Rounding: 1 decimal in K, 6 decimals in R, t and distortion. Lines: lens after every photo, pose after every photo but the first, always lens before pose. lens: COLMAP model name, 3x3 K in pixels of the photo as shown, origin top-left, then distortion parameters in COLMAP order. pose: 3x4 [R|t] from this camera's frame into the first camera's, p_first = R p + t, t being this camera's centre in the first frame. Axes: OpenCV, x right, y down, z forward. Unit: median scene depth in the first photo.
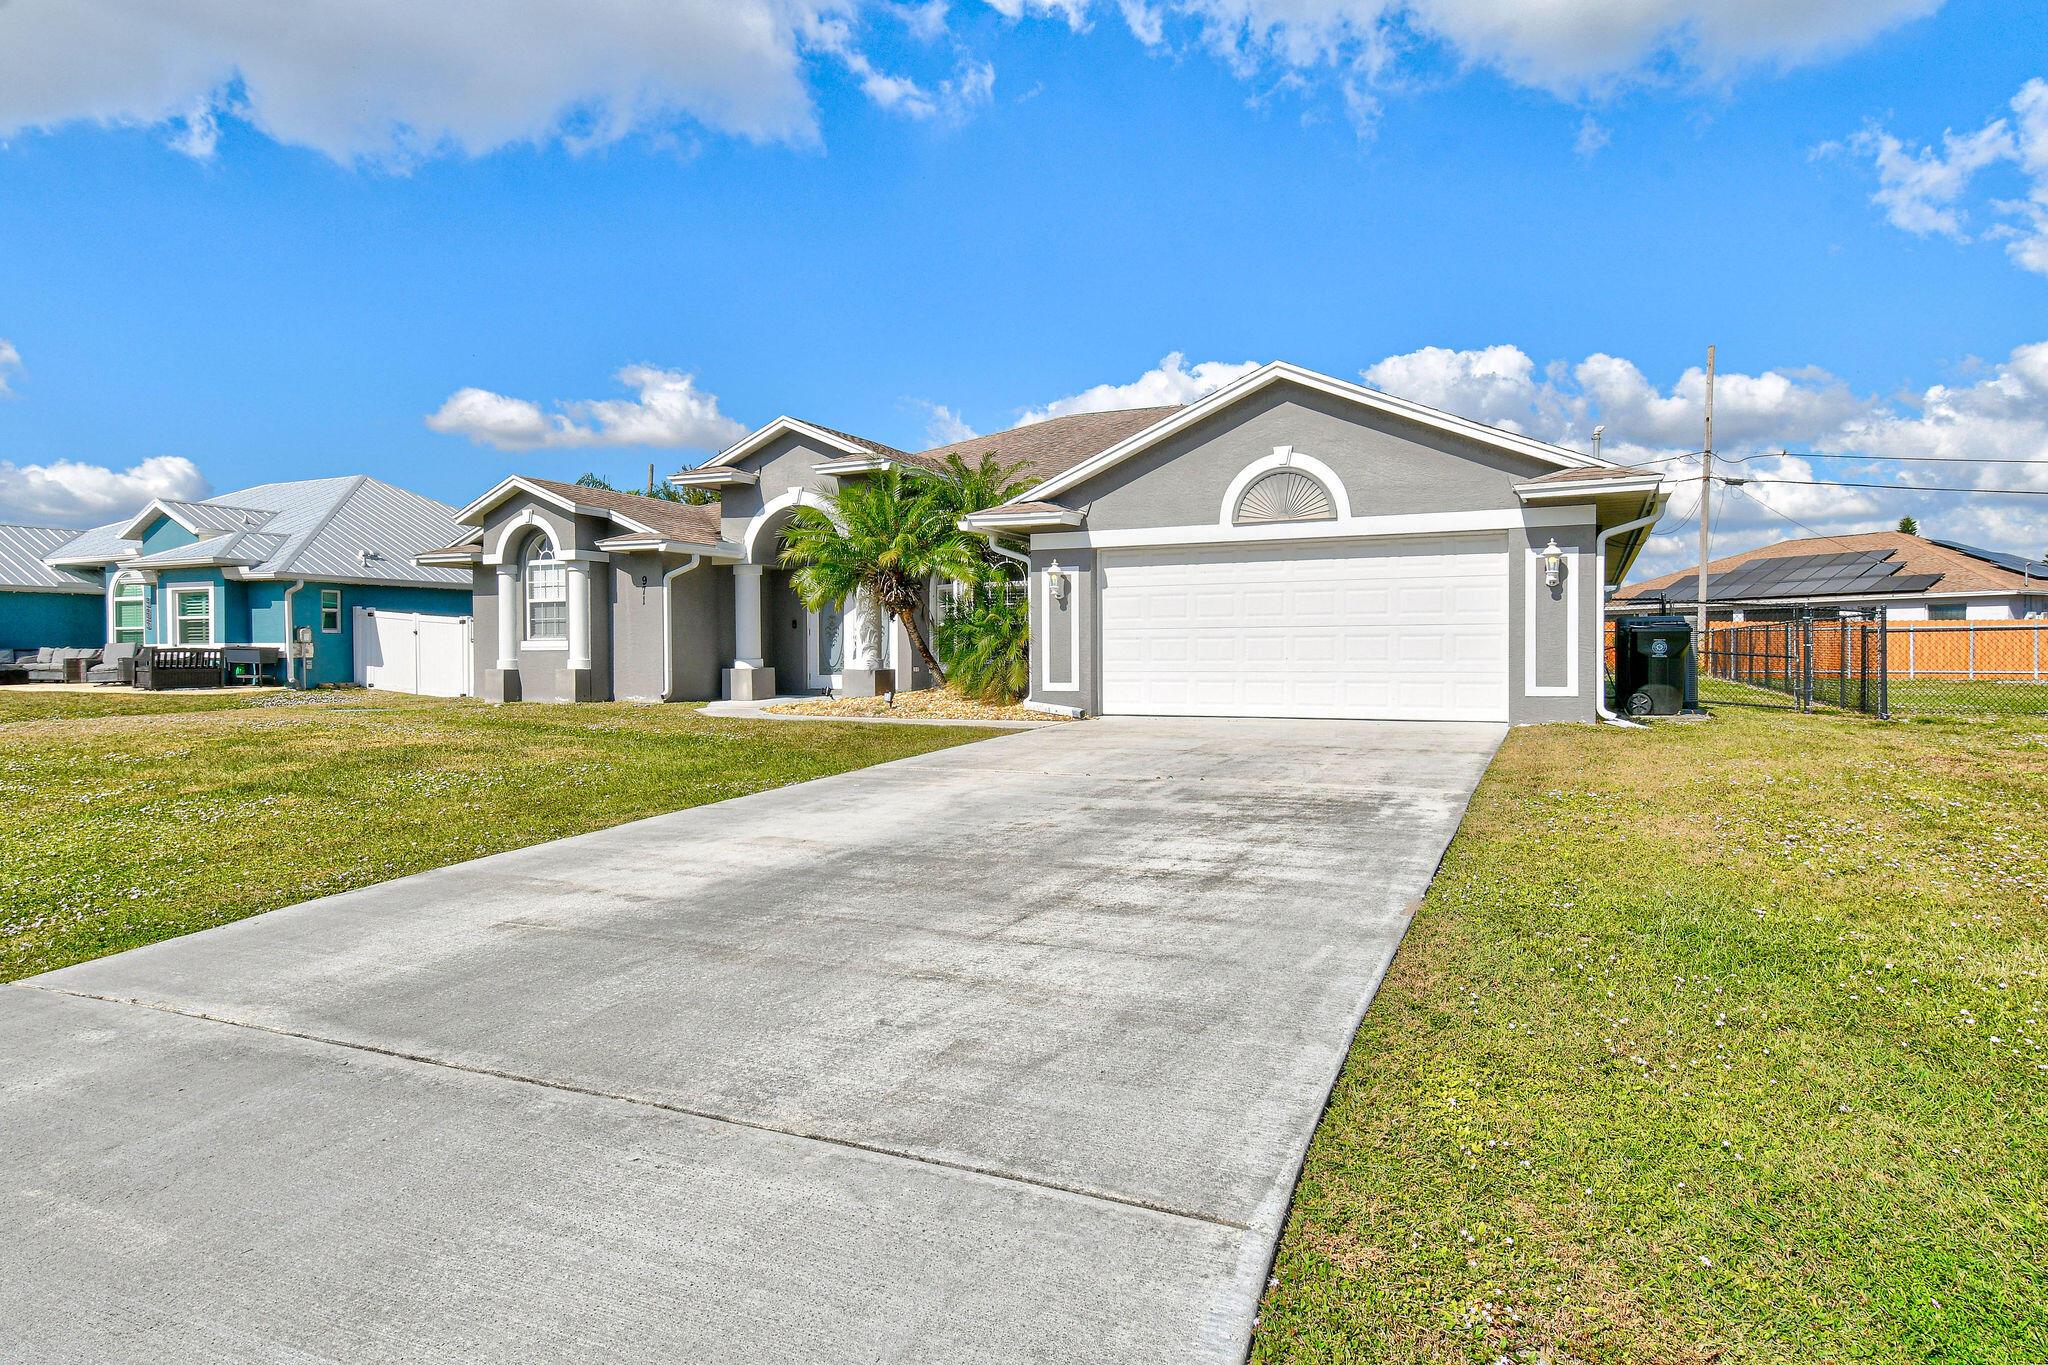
lens RADIAL K [[1164.2, 0, 1024.0], [0, 1164.2, 682.5], [0, 0, 1]] dist [-0.000646, -0.000257]
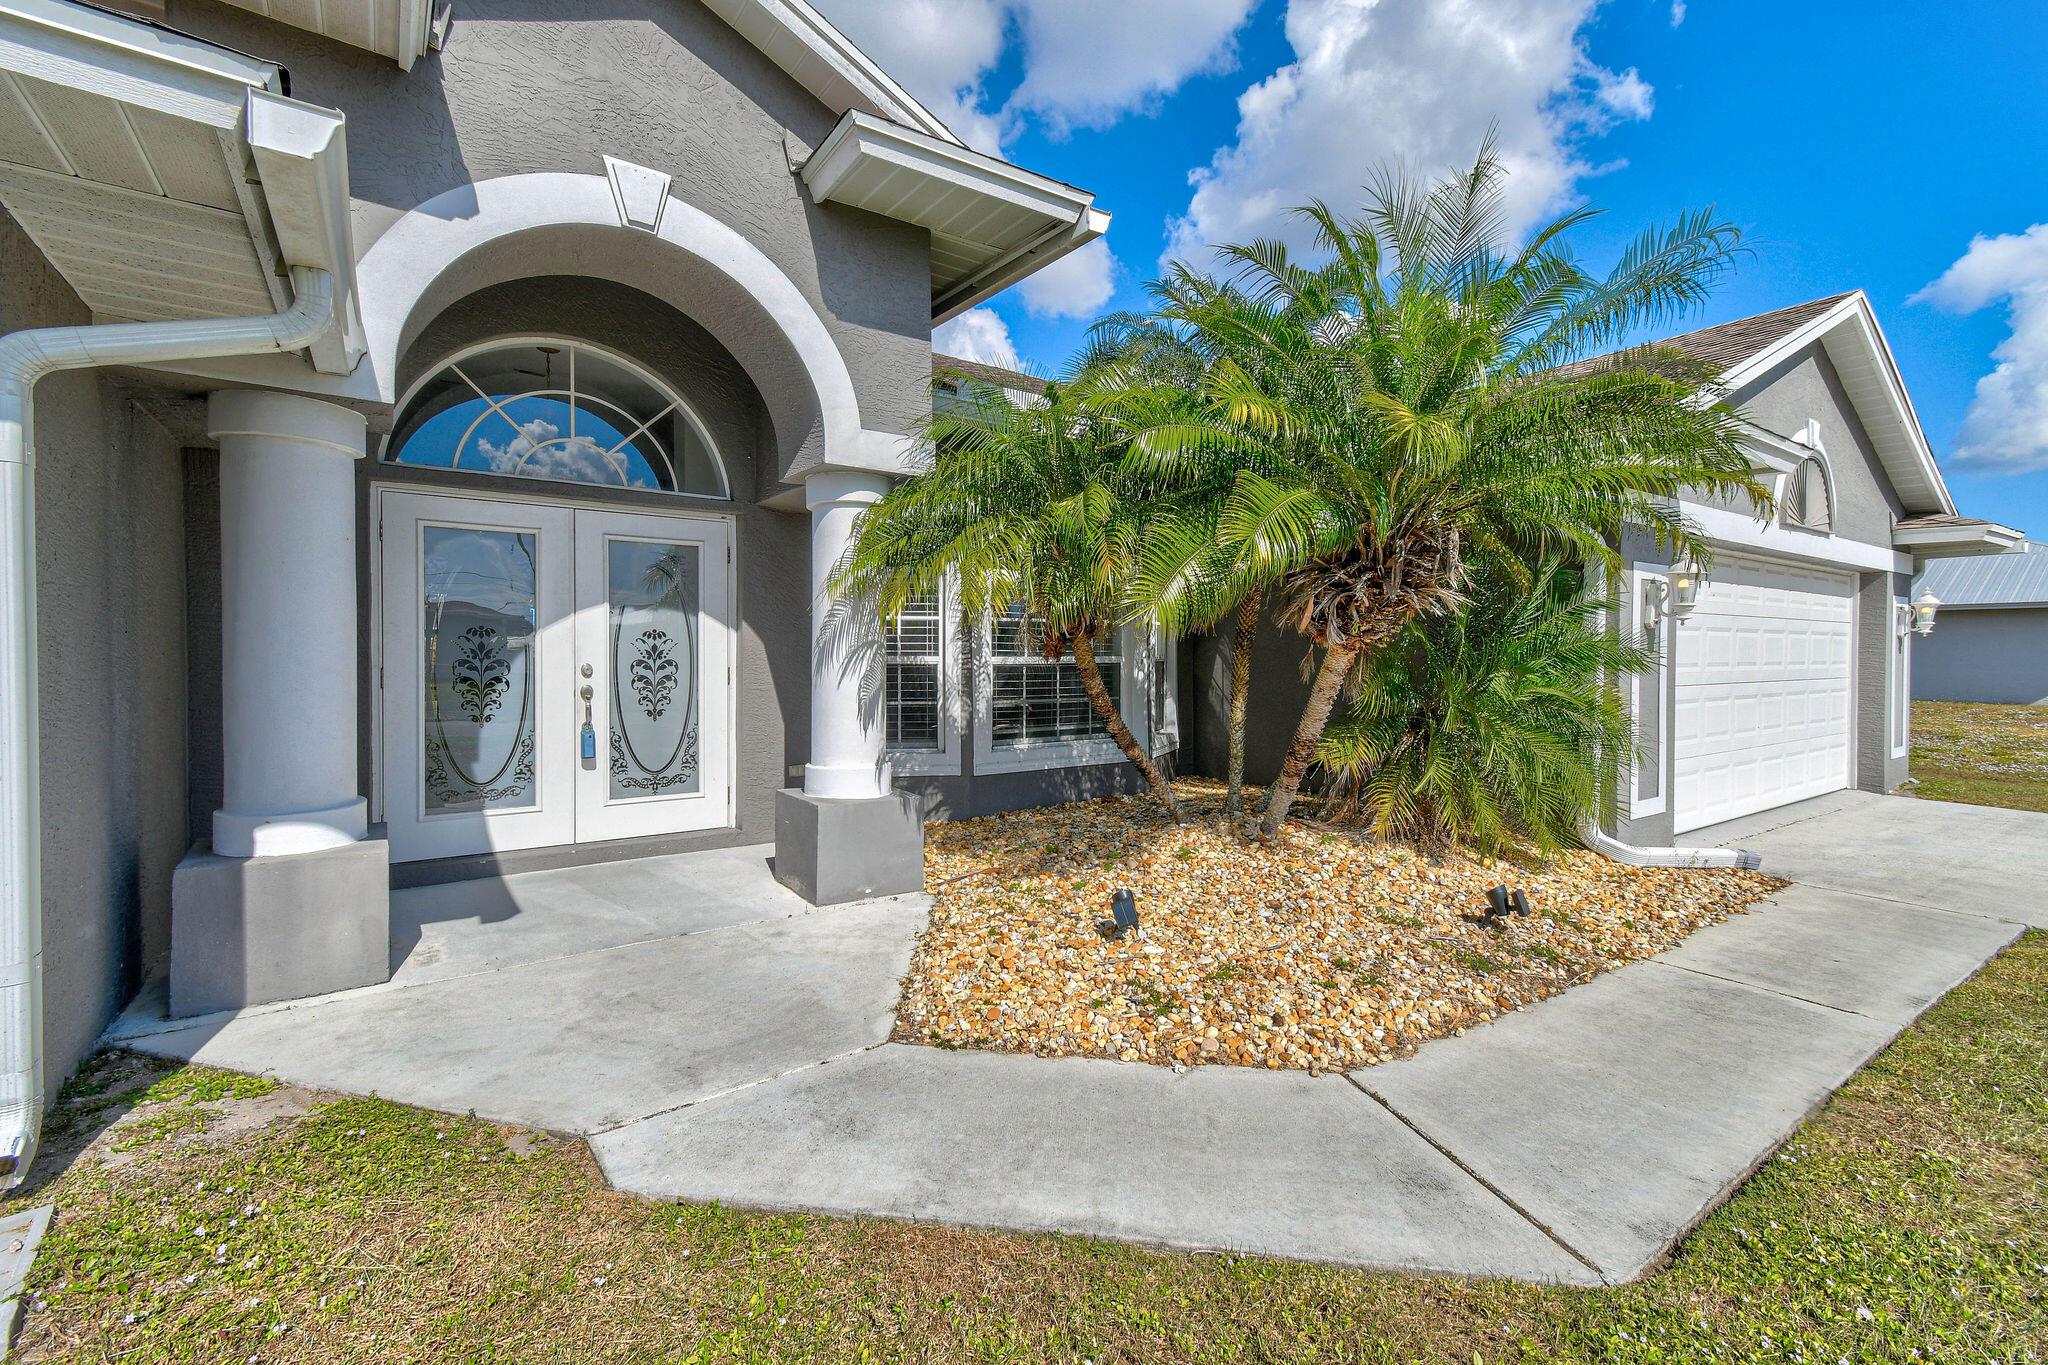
lens RADIAL K [[894.7, 0, 1028.8], [0, 894.7, 667.4], [0, 0, 1]] dist [0.019206, -0.004088]
pose [[0.508993, -0.004236, 0.860760, -0.341500], [0.019128, 0.999797, -0.006391, -0.046628], [-0.860558, 0.019718, 0.508970, 0.830683]]
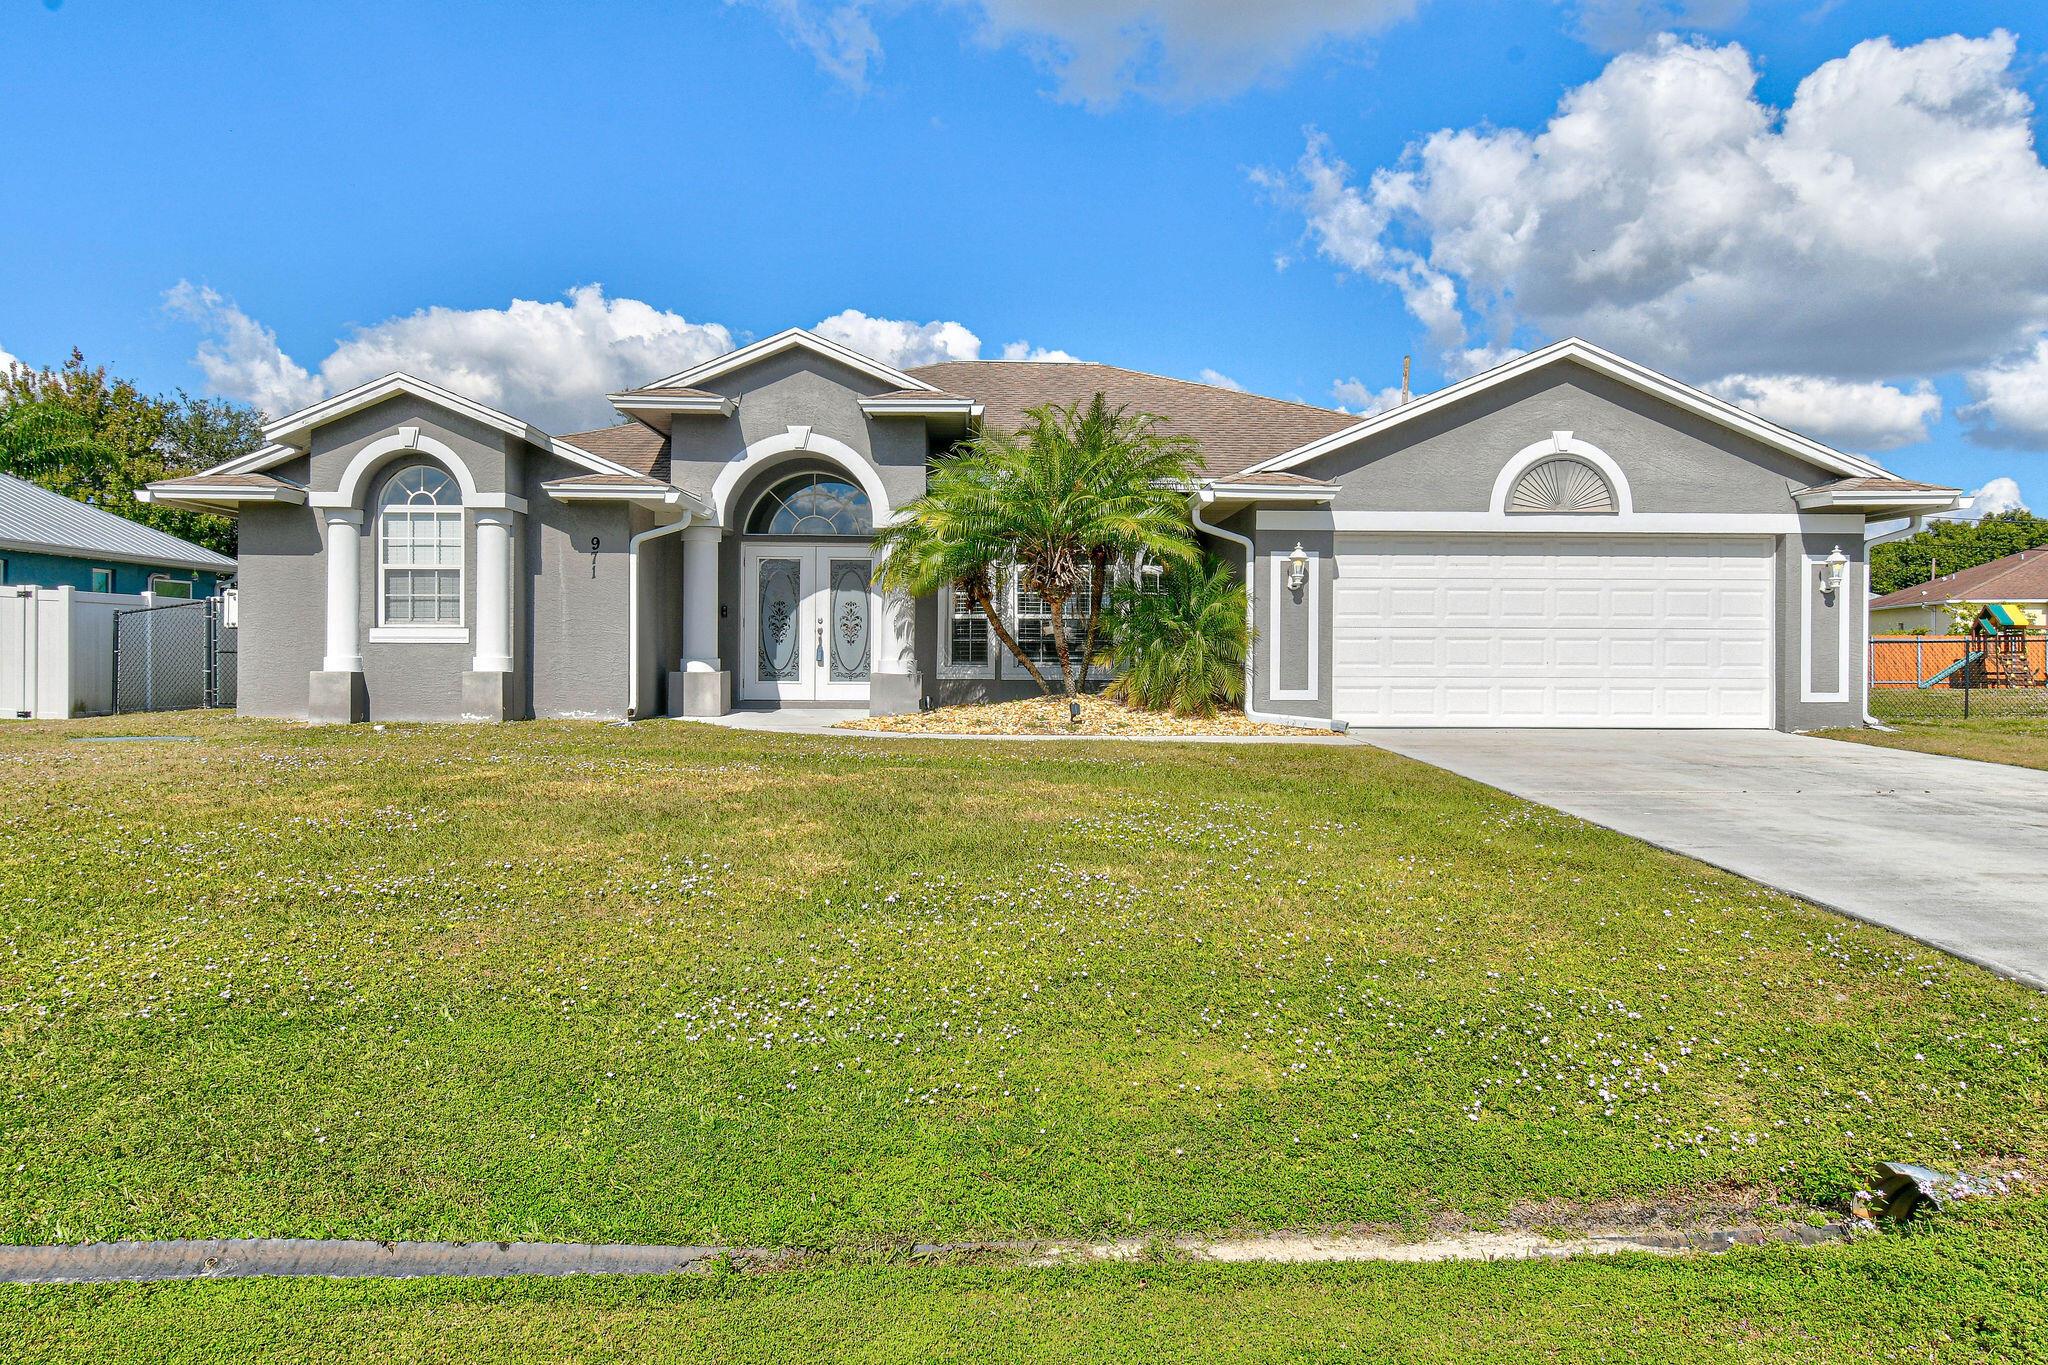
lens RADIAL K [[1377.4, 0, 1024.0], [0, 1377.4, 682.5], [0, 0, 1]] dist [0.001282, 0.000345]
pose [[0.897884, 0.000615, 0.440231, -0.462775], [0.002217, 0.999980, -0.005919, 0.000120], [-0.440226, 0.006291, 0.897865, 0.157975]]
